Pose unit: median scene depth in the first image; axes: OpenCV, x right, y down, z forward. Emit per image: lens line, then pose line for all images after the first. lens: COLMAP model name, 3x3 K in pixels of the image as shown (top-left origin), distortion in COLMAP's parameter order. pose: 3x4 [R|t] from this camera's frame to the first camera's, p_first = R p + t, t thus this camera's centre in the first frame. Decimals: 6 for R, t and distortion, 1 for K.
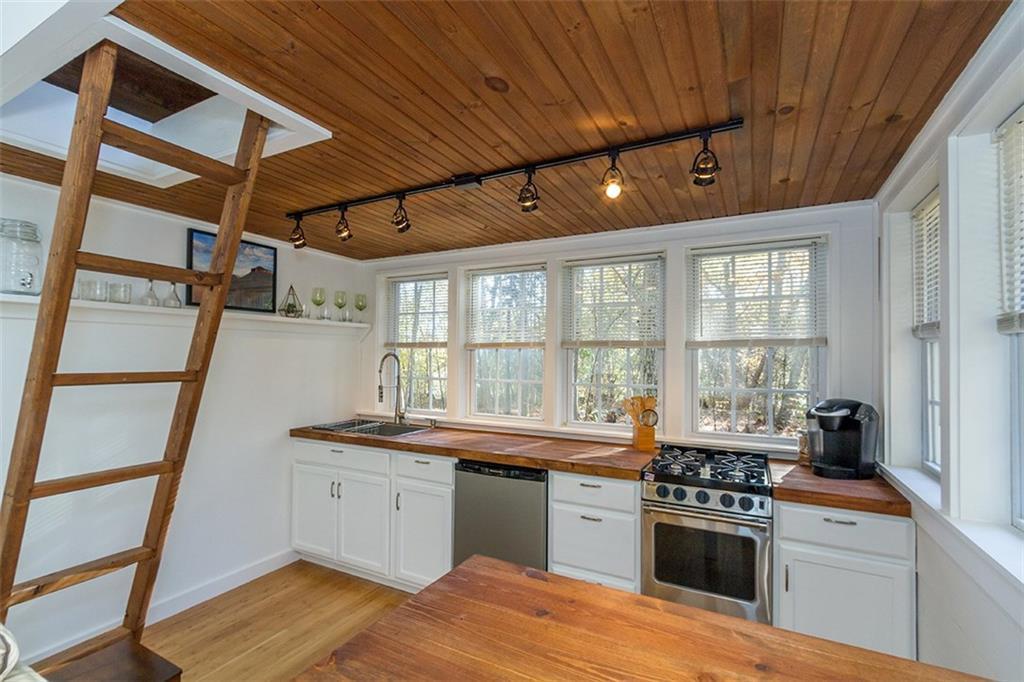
lens RADIAL K [[468.4, 0, 508.9], [0, 468.4, 343.1], [0, 0, 1]] dist [-0.001331, -0.000595]
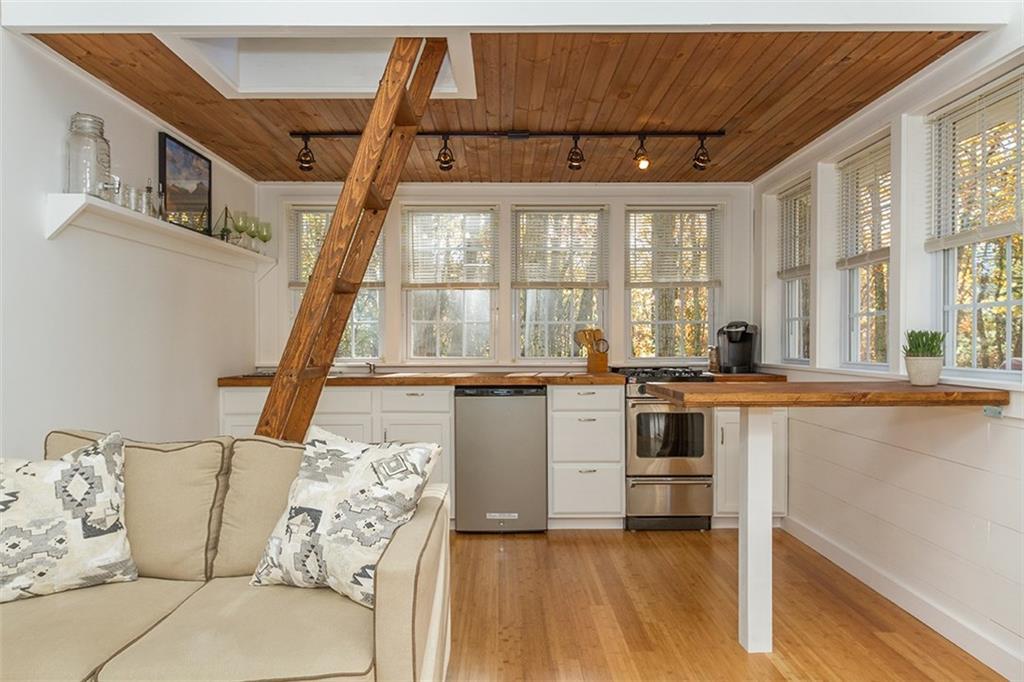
lens RADIAL K [[702.0, 0, 509.8], [0, 702.0, 342.5], [0, 0, 1]] dist [-0.008033, -0.002089]
pose [[0.875675, -0.011663, 0.482761, -0.766323], [-0.004072, 0.999494, 0.031533, 0.097327], [-0.482885, -0.029579, 0.875184, -0.444257]]
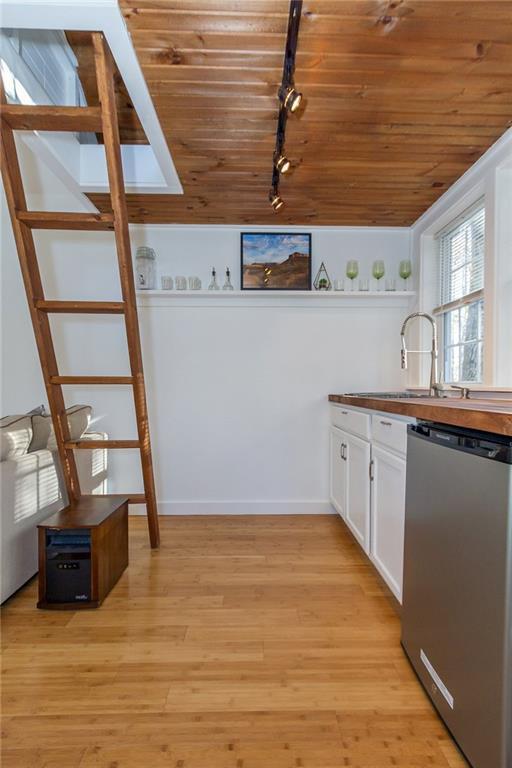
lens RADIAL K [[351.3, 0, 258.1], [0, 351.3, 387.5], [0, 0, 1]] dist [-0.001331, -0.000595]
pose [[0.487851, 0.000248, -0.872927, 0.222925], [0.024191, 0.999612, 0.013804, 0.188737], [0.872592, -0.027851, 0.487656, 0.553943]]
